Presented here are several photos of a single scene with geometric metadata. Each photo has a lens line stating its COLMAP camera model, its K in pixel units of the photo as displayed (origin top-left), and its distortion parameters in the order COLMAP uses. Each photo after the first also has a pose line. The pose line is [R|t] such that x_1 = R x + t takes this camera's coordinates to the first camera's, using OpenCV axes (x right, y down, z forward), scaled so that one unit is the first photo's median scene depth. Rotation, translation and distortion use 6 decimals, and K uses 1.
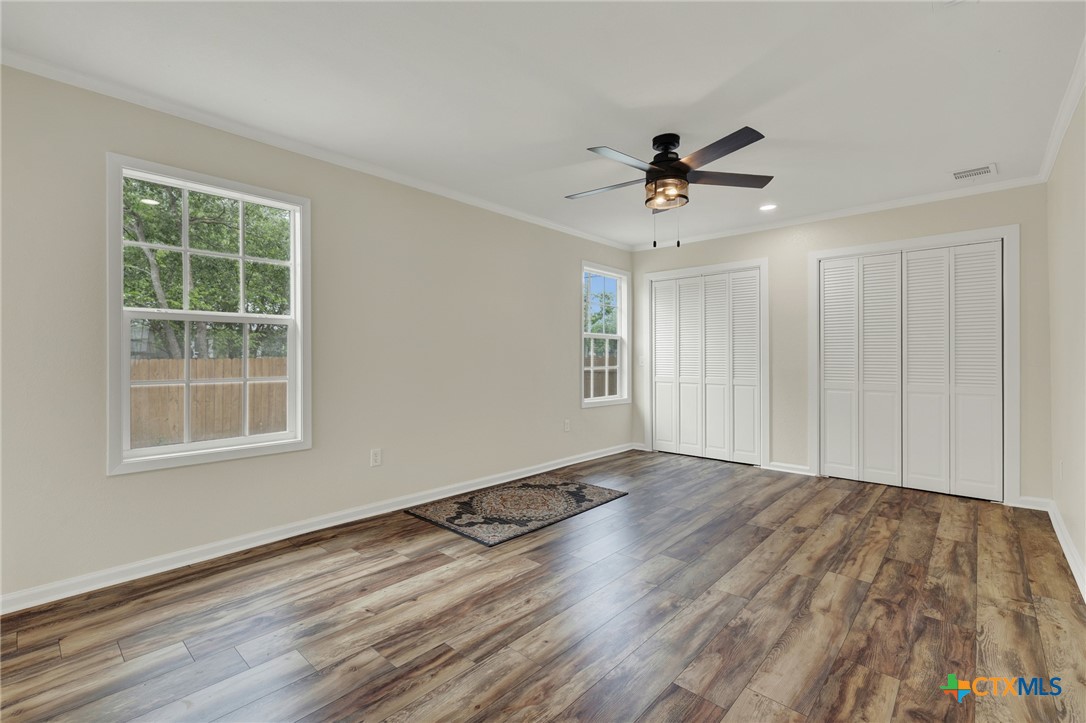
lens RADIAL K [[464.2, 0, 577.7], [0, 464.2, 358.1], [0, 0, 1]] dist [-0.001074, 0.000401]
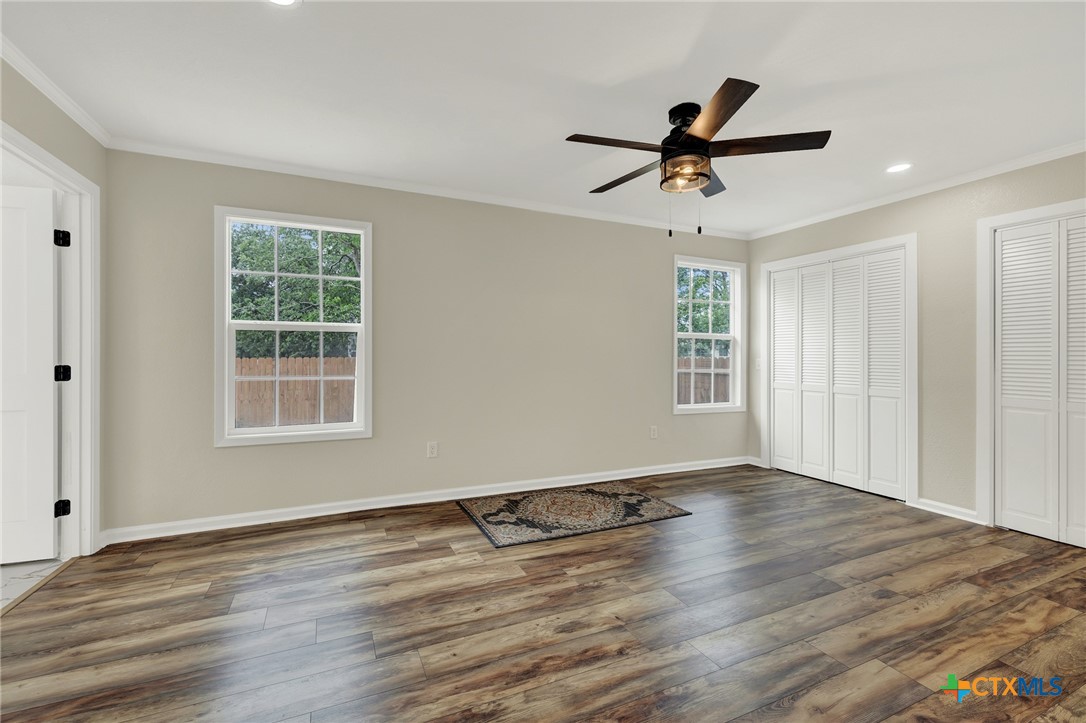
lens RADIAL K [[464.2, 0, 550.6], [0, 464.2, 358.7], [0, 0, 1]] dist [-0.001074, 0.000401]
pose [[0.920550, 0.008320, -0.390535, 0.293758], [-0.007279, 0.999965, 0.004146, -0.011633], [0.390556, -0.000974, 0.920579, 0.105599]]
